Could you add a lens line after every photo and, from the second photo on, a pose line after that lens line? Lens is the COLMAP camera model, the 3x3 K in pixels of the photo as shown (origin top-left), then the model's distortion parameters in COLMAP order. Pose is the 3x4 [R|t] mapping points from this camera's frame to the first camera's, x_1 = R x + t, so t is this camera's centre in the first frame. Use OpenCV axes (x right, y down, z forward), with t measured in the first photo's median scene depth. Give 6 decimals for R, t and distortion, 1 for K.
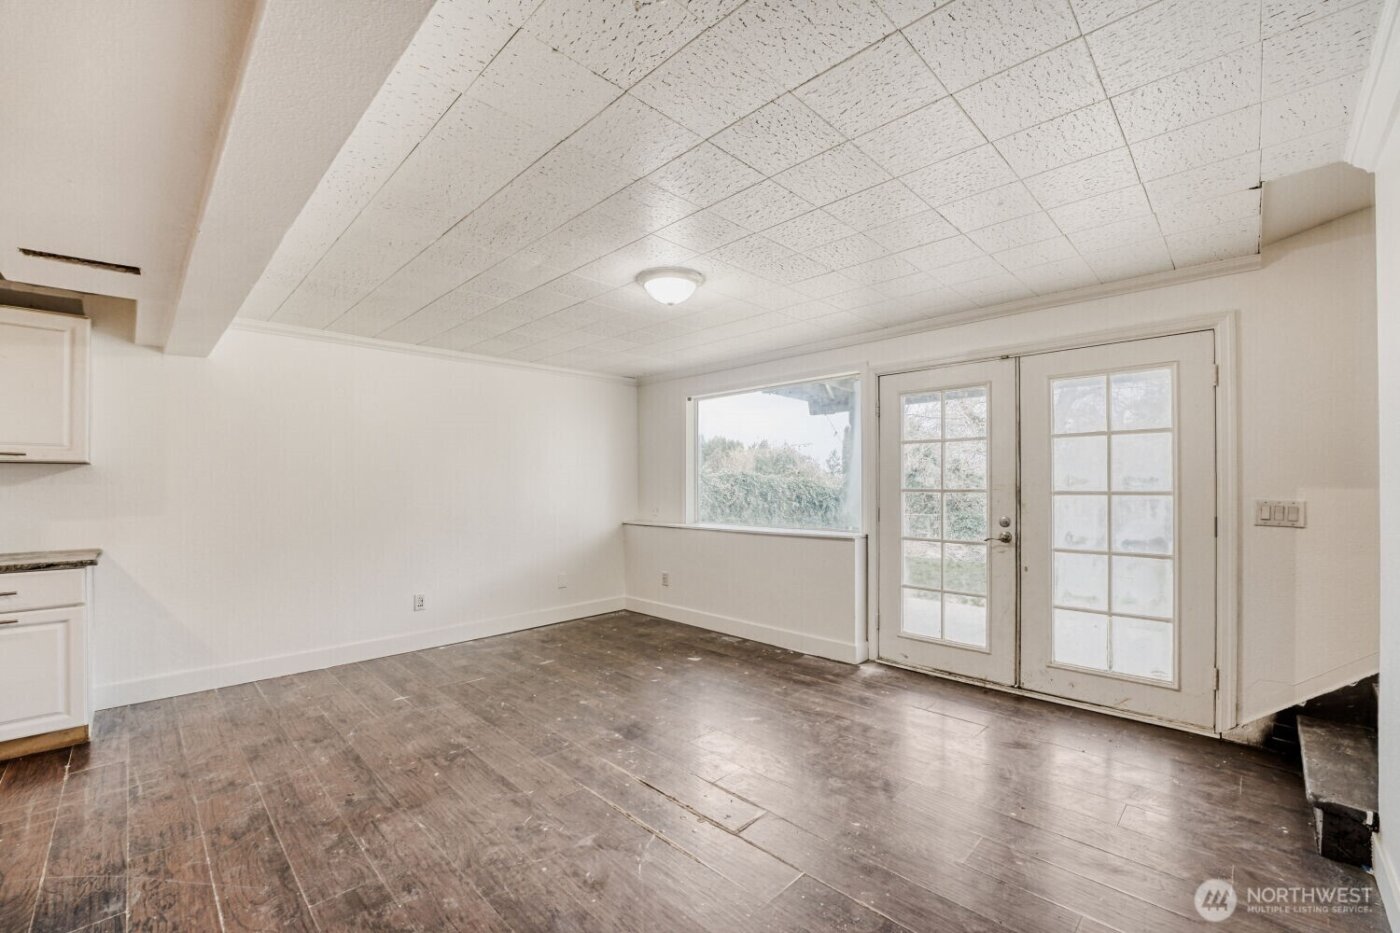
lens RADIAL K [[573.5, 0, 703.7], [0, 573.5, 475.2], [0, 0, 1]] dist [0.000020, -0.000006]
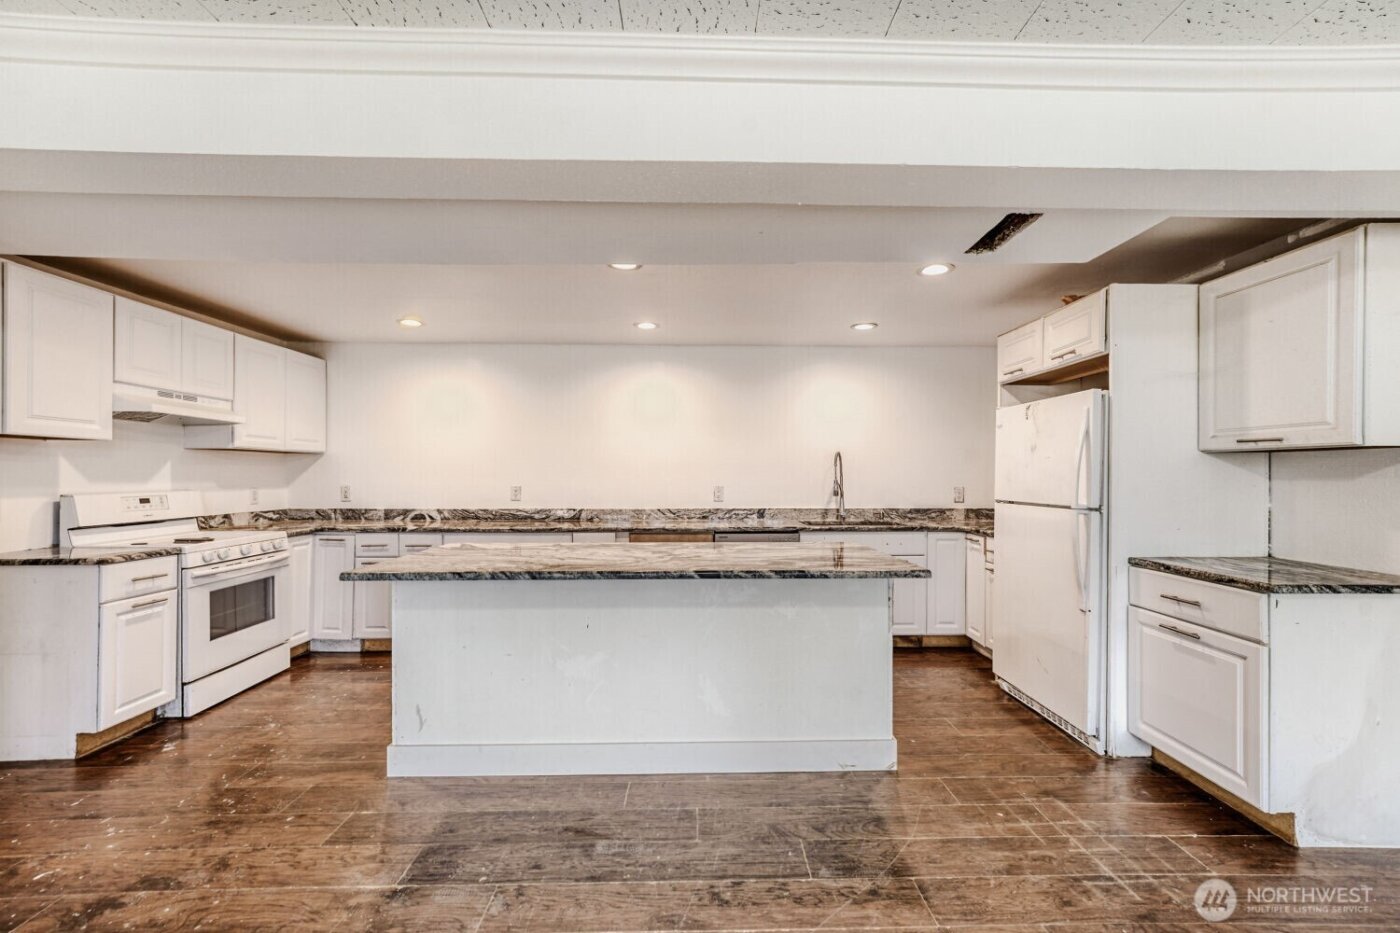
lens RADIAL K [[573.5, 0, 703.7], [0, 573.5, 475.2], [0, 0, 1]] dist [0.000020, -0.000006]
pose [[-0.696777, -0.000568, -0.717287, -0.081968], [0.003517, 0.999985, -0.004208, 0.015575], [0.717279, -0.005455, -0.696765, 1.180079]]
